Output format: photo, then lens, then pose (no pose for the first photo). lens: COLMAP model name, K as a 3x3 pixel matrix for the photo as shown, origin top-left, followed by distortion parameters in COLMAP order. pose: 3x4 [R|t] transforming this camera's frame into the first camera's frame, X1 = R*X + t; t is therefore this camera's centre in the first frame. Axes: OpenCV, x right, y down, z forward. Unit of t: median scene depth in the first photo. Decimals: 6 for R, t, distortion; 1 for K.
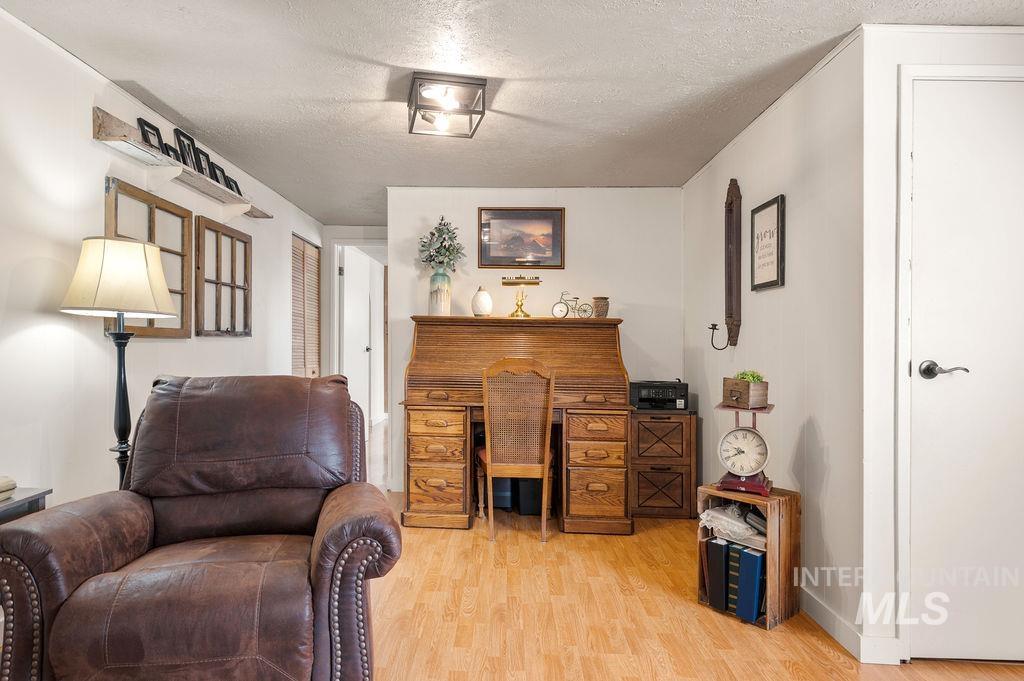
lens RADIAL K [[611.6, 0, 512.0], [0, 611.6, 340.5], [0, 0, 1]] dist [0.006175, -0.000034]
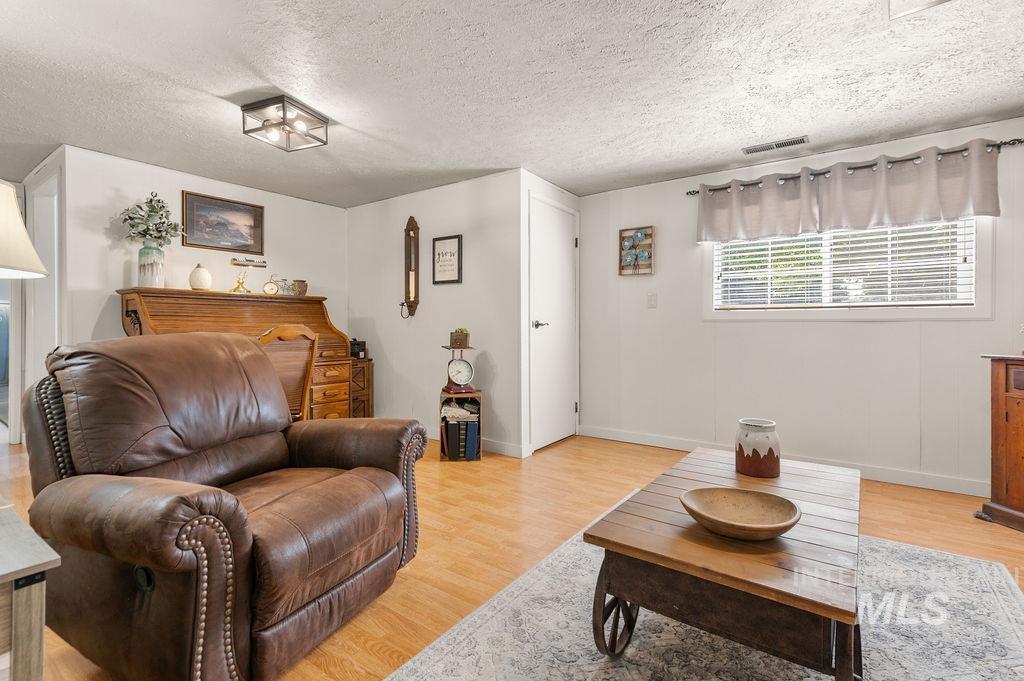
lens RADIAL K [[451.3, 0, 511.7], [0, 451.3, 313.2], [0, 0, 1]] dist [0.028923, 0.000074]
pose [[0.573090, 0.003741, 0.819484, -0.496284], [0.001564, 0.999983, -0.005659, 0.009302], [-0.819491, 0.004524, 0.573074, 0.065594]]
